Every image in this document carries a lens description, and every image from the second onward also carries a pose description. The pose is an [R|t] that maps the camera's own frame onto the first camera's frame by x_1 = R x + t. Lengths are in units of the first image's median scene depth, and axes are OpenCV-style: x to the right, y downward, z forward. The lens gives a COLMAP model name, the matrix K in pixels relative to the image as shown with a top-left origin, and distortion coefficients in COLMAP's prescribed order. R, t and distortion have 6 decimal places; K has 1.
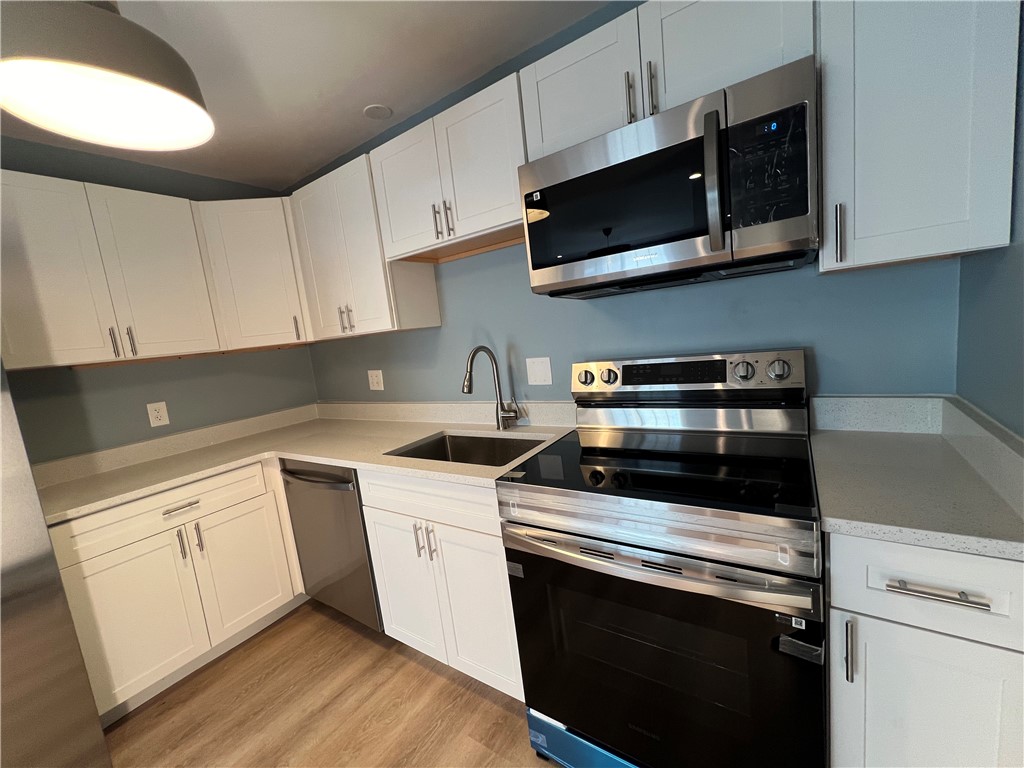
lens RADIAL K [[408.9, 0, 514.4], [0, 408.9, 378.1], [0, 0, 1]] dist [-0.001523, 0.000895]
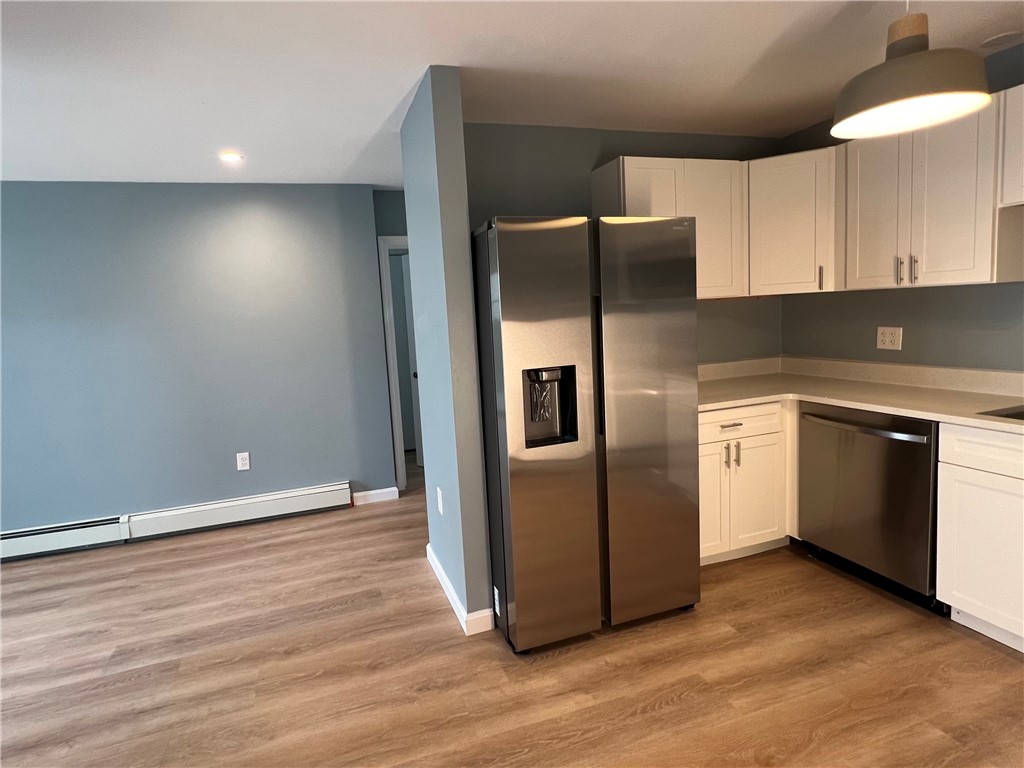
lens RADIAL K [[512.1, 0, 469.4], [0, 512.1, 358.9], [0, 0, 1]] dist [0.001294, -0.000894]
pose [[0.778636, 0.126142, -0.614665, -0.482094], [-0.108343, 0.991899, 0.066313, 0.100093], [0.618051, 0.014961, 0.785996, -0.609078]]
